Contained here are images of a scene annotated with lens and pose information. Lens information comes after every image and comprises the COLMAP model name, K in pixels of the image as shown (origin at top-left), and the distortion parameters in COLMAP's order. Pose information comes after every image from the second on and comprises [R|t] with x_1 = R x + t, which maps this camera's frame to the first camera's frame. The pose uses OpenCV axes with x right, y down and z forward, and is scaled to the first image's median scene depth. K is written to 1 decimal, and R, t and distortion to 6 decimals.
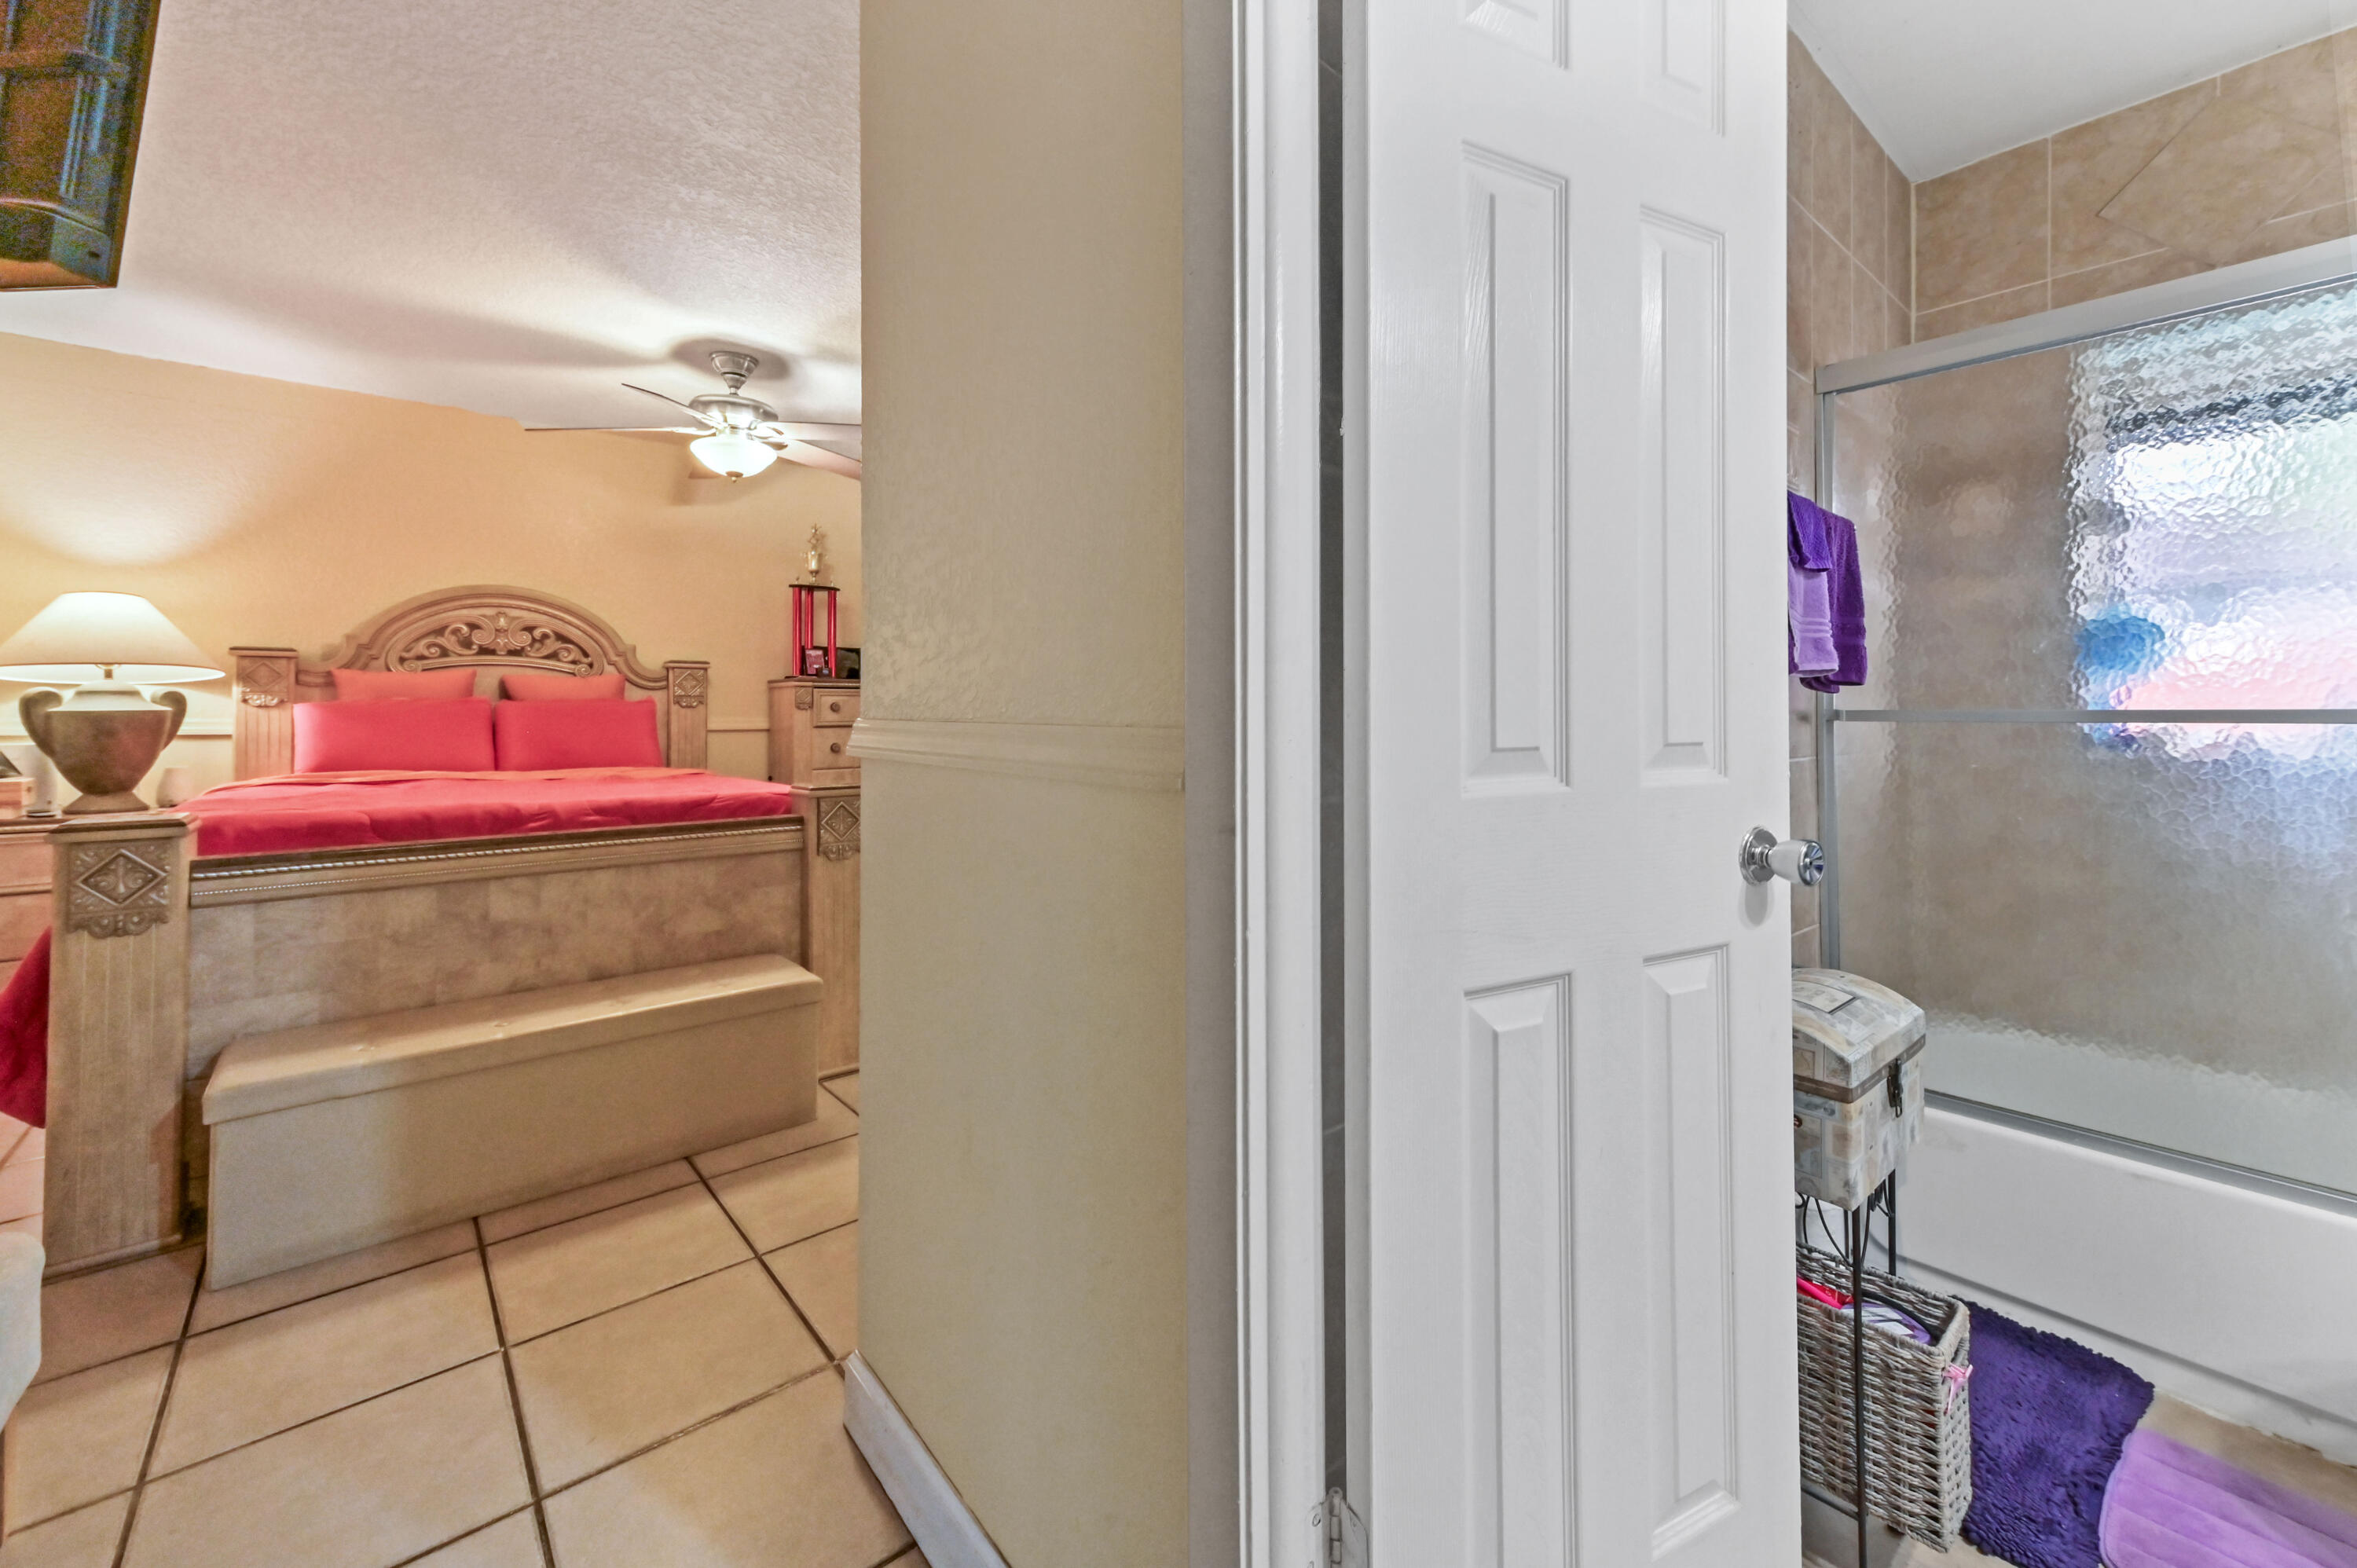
lens RADIAL K [[929.9, 0, 1169.5], [0, 929.9, 698.4], [0, 0, 1]] dist [0.014063, -0.000361]
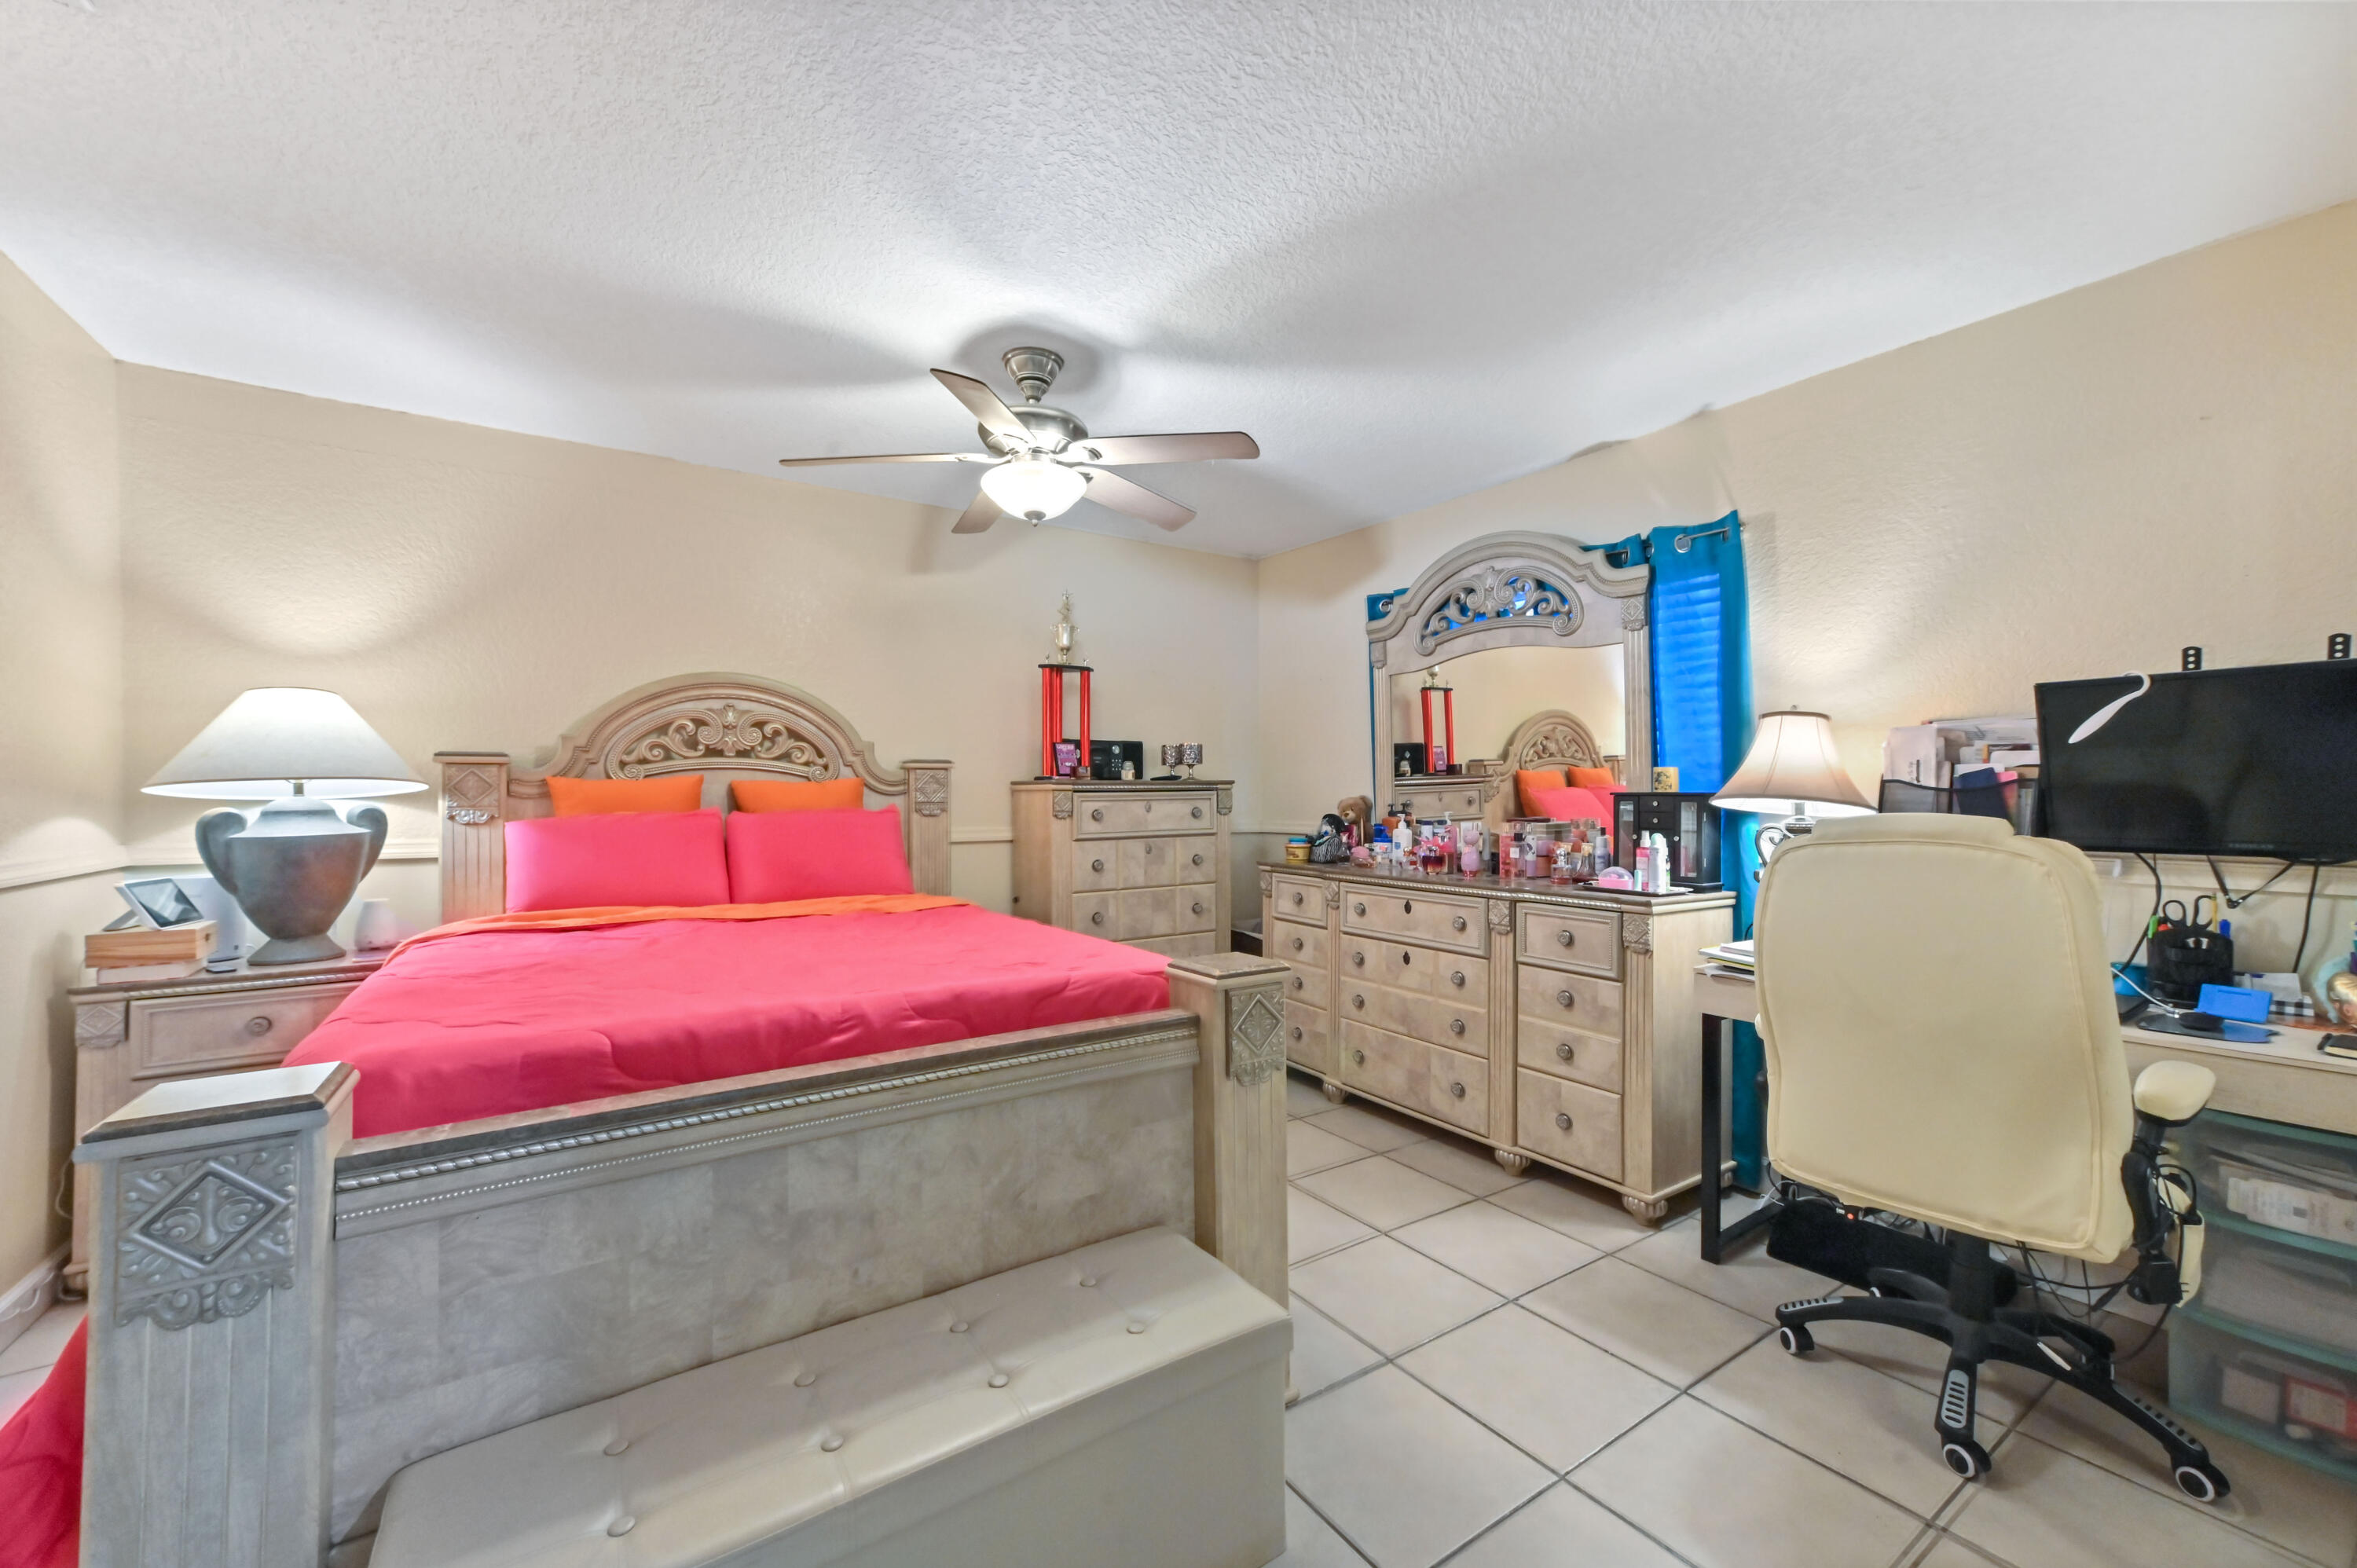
lens RADIAL K [[929.9, 0, 1184.4], [0, 929.9, 783.7], [0, 0, 1]] dist [0.014063, -0.000361]
pose [[0.992189, -0.002596, -0.124720, -0.260245], [0.003067, 0.999989, 0.003581, -0.029510], [0.124710, -0.003936, 0.992185, 0.284256]]
